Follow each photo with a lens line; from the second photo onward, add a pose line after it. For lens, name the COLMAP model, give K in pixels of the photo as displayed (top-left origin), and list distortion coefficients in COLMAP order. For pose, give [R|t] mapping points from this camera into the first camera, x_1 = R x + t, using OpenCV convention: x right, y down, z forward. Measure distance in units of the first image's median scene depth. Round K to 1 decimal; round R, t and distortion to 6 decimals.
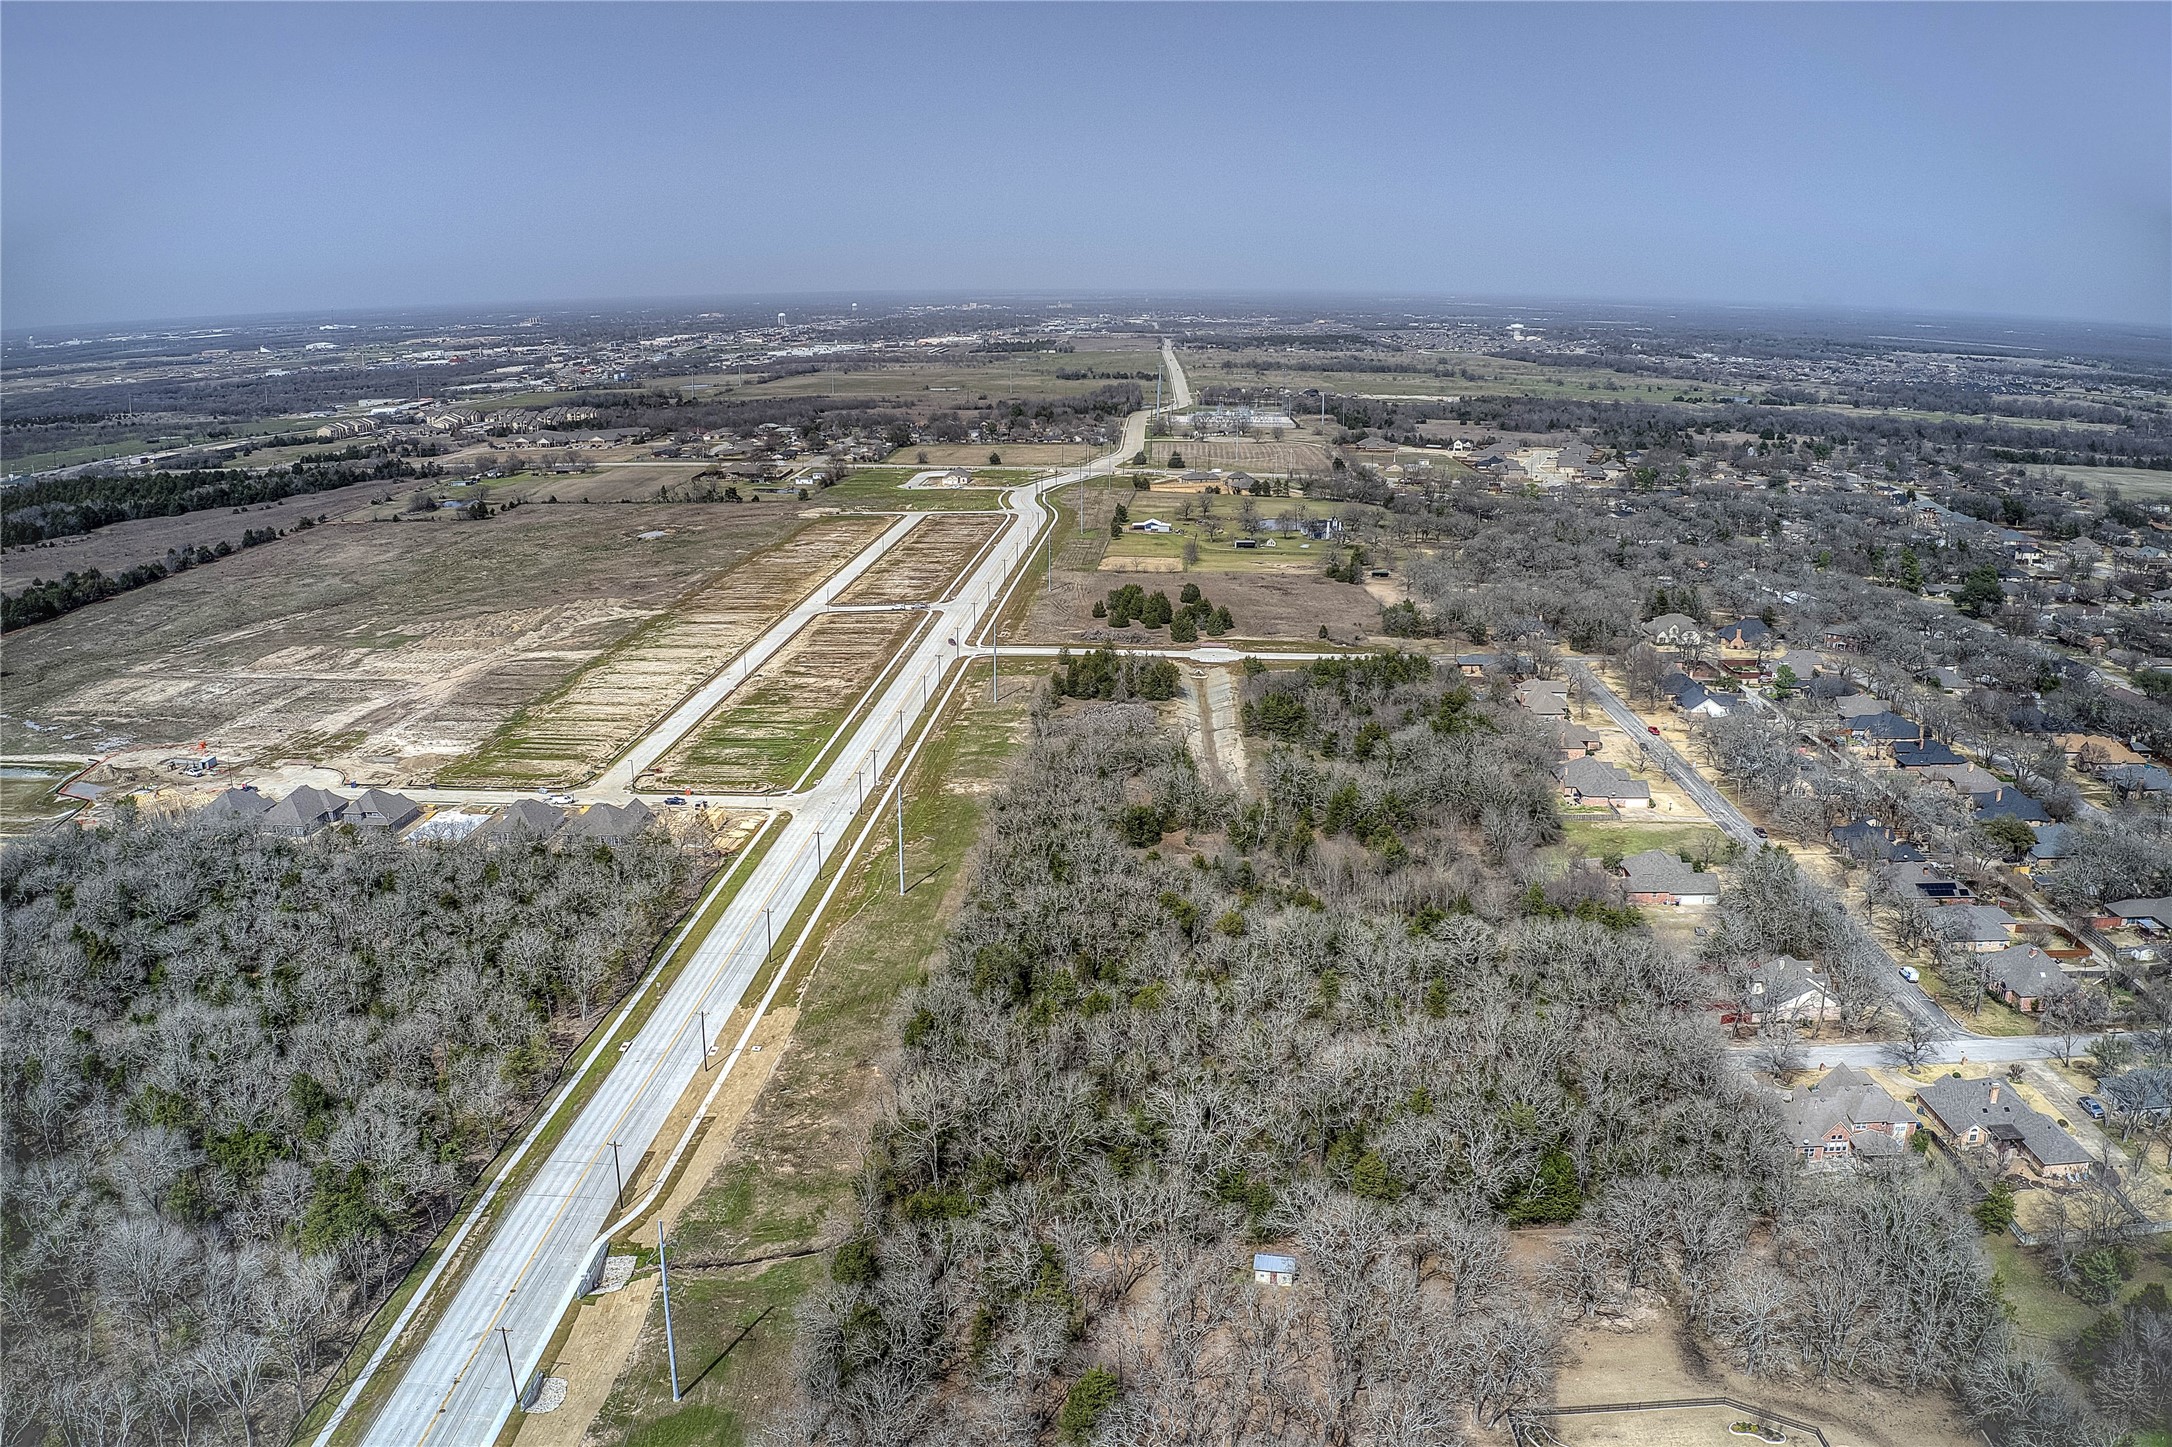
lens RADIAL K [[1691.9, 0, 1090.6], [0, 1691.9, 719.2], [0, 0, 1]] dist [-0.191628, 0.041873]
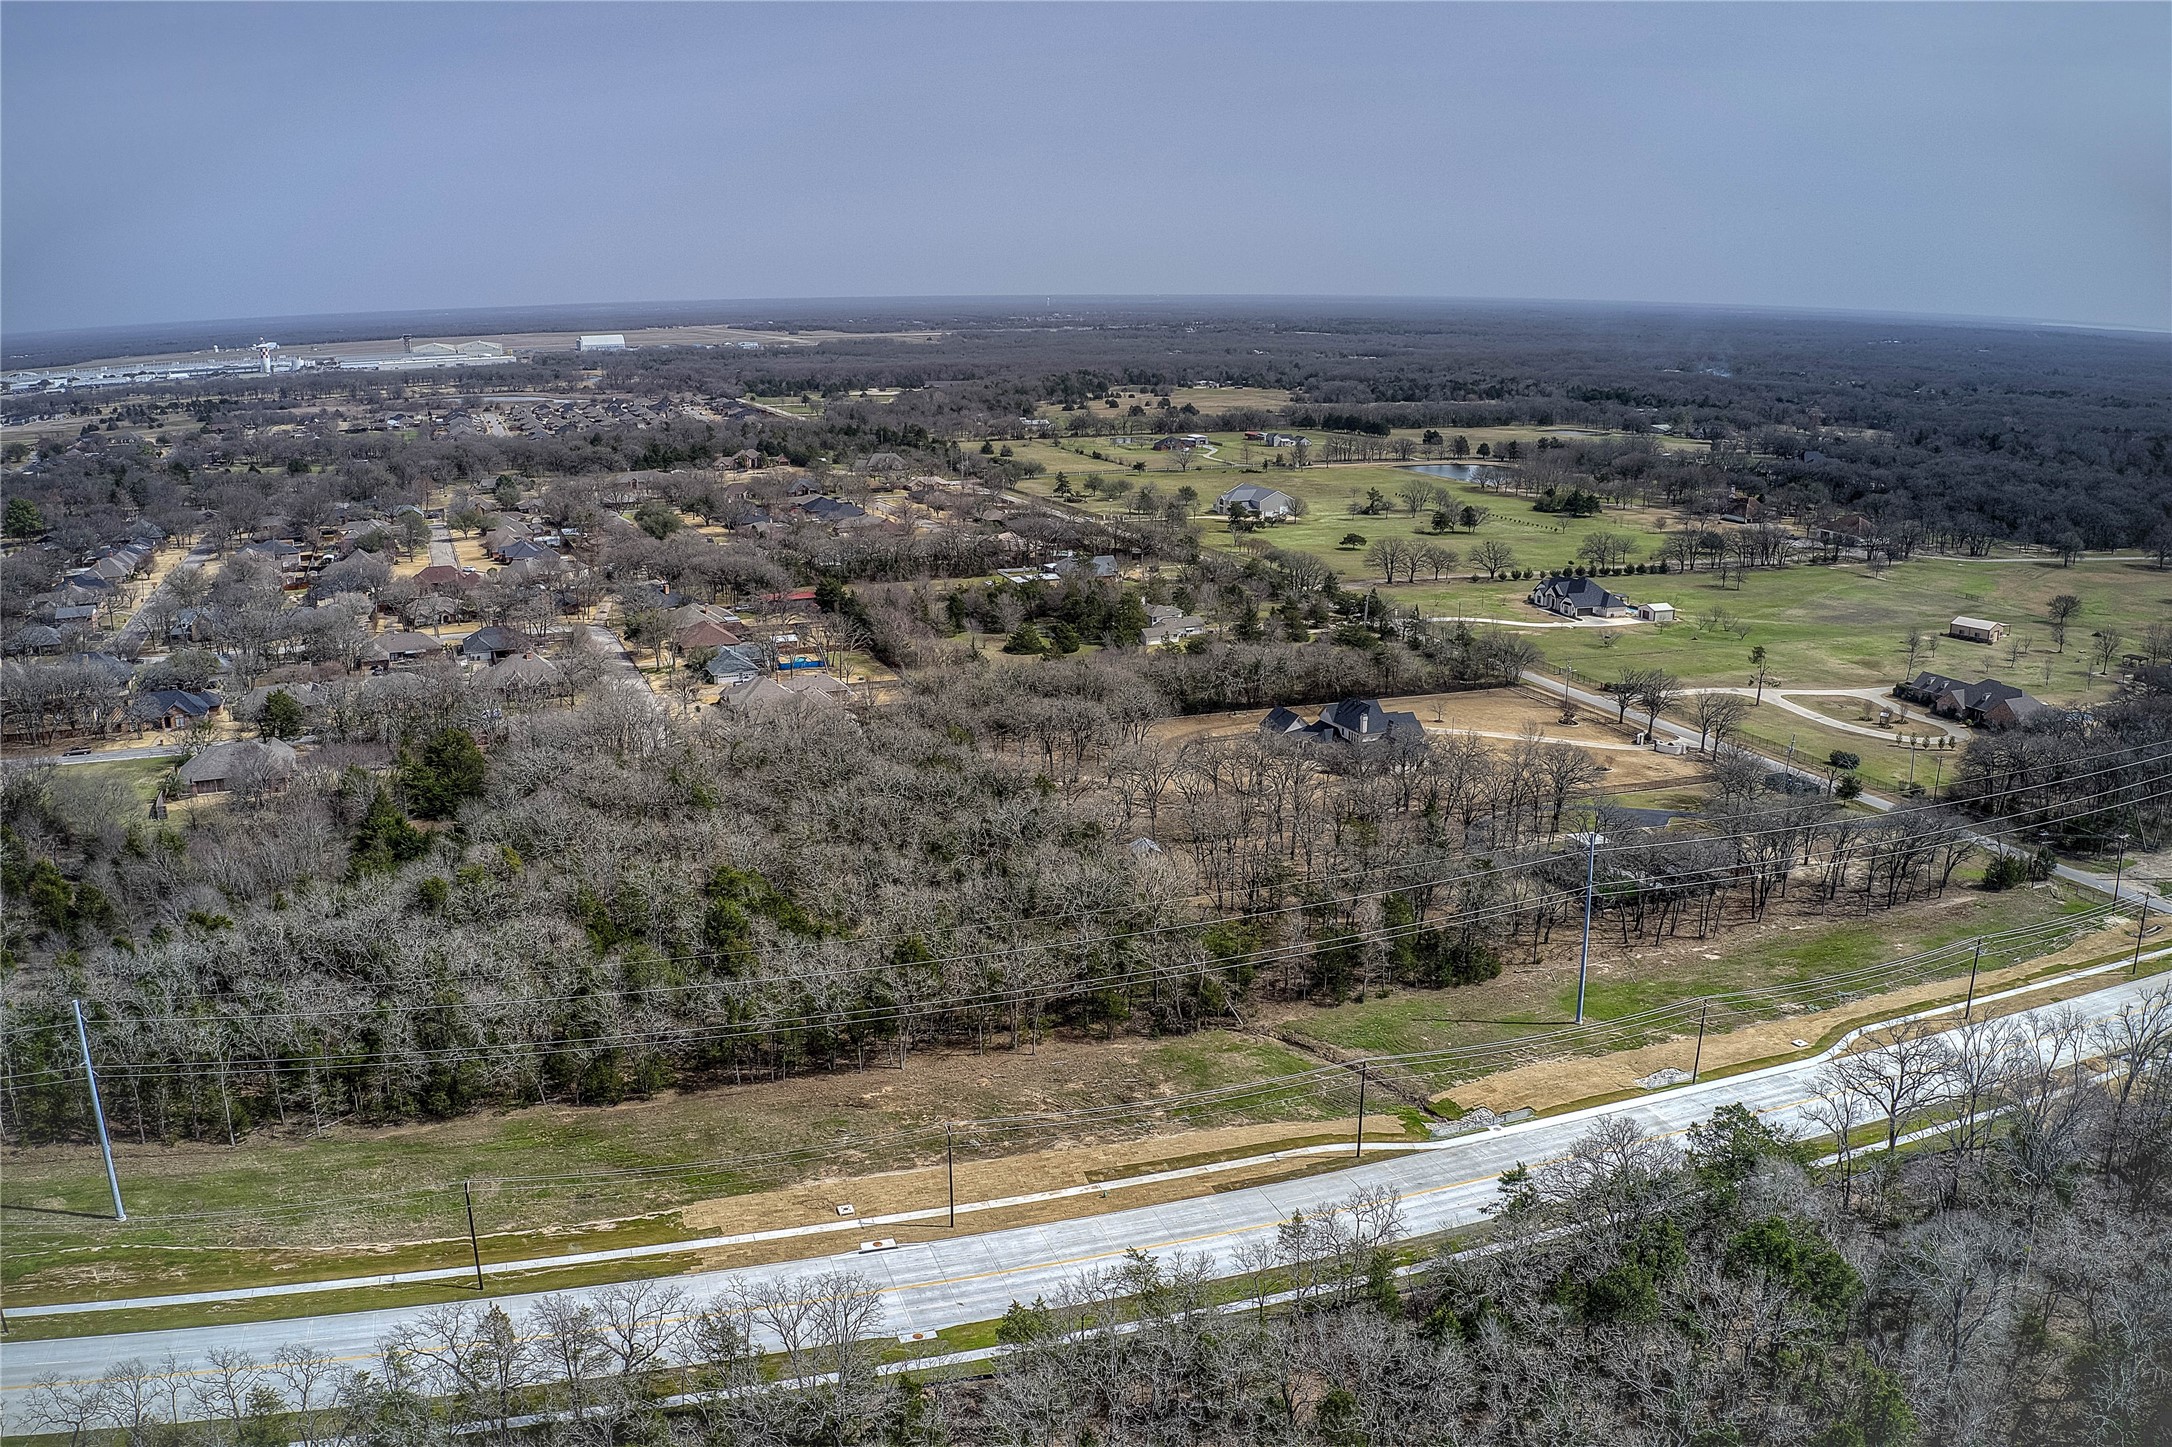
lens RADIAL K [[1697.8, 0, 1089.0], [0, 1697.8, 720.6], [0, 0, 1]] dist [-0.190703, 0.040603]
pose [[-0.384461, -0.224803, 0.895351, -0.462139], [0.240274, 0.912099, 0.332181, -0.083228], [-0.891324, 0.342841, -0.296652, 0.674973]]
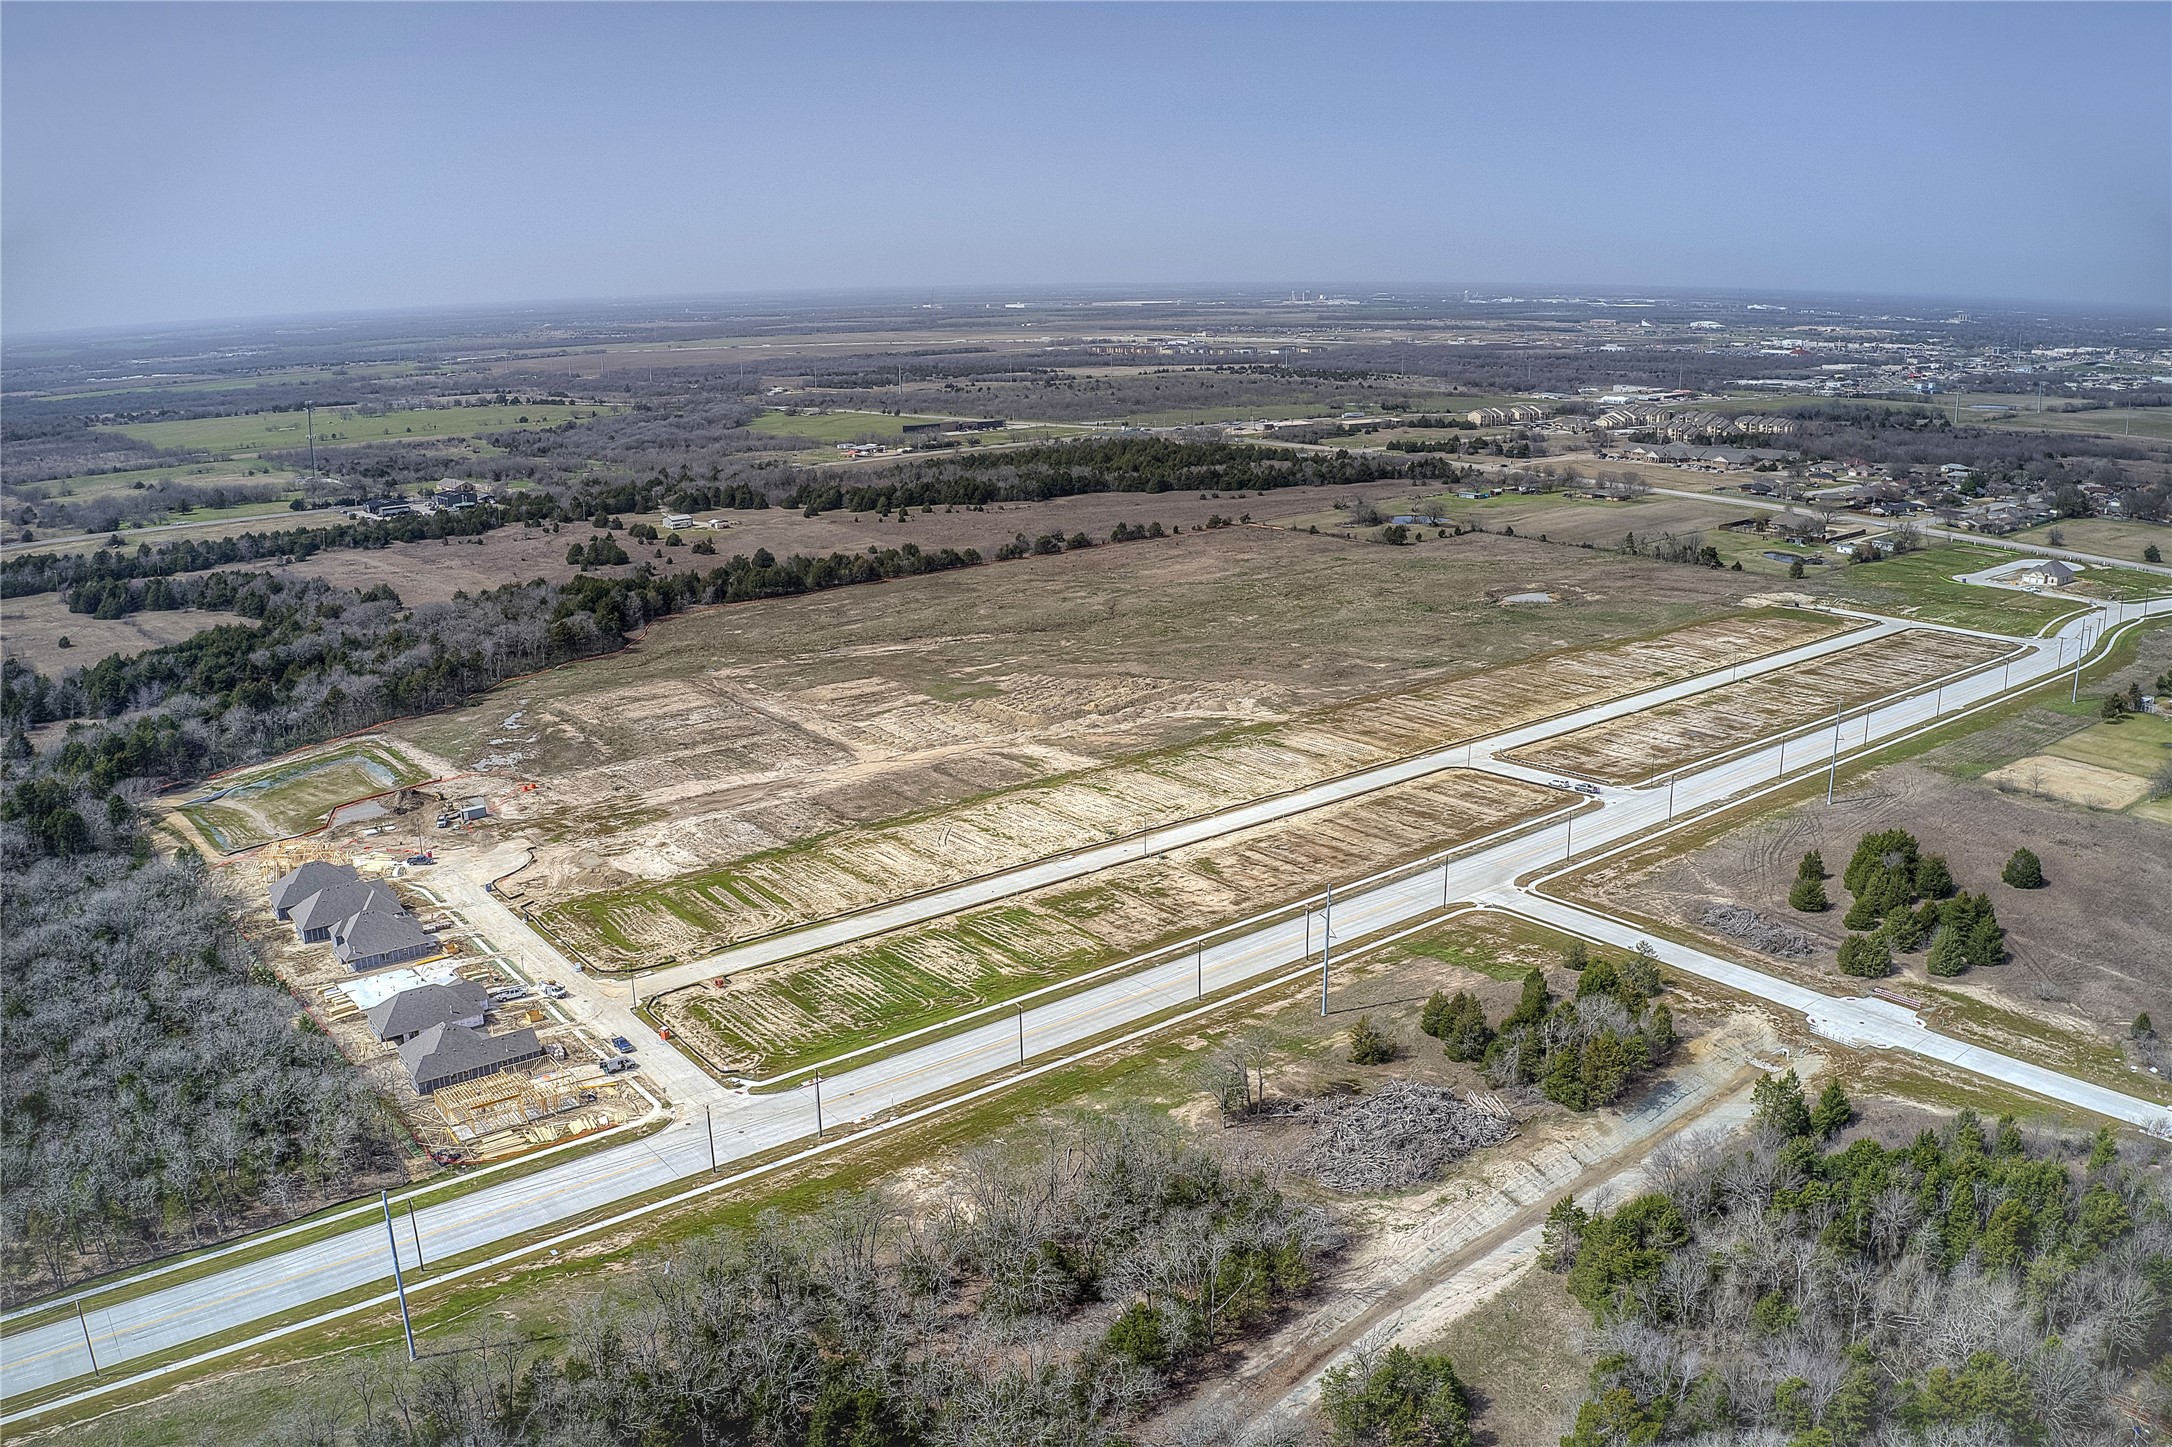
lens RADIAL K [[1716.8, 0, 1081.0], [0, 1716.8, 719.7], [0, 0, 1]] dist [-0.187603, 0.039696]
pose [[0.666582, 0.183598, -0.722468, 0.325731], [-0.178670, 0.980294, 0.084269, -0.161236], [0.723702, 0.072911, 0.686250, 0.616042]]
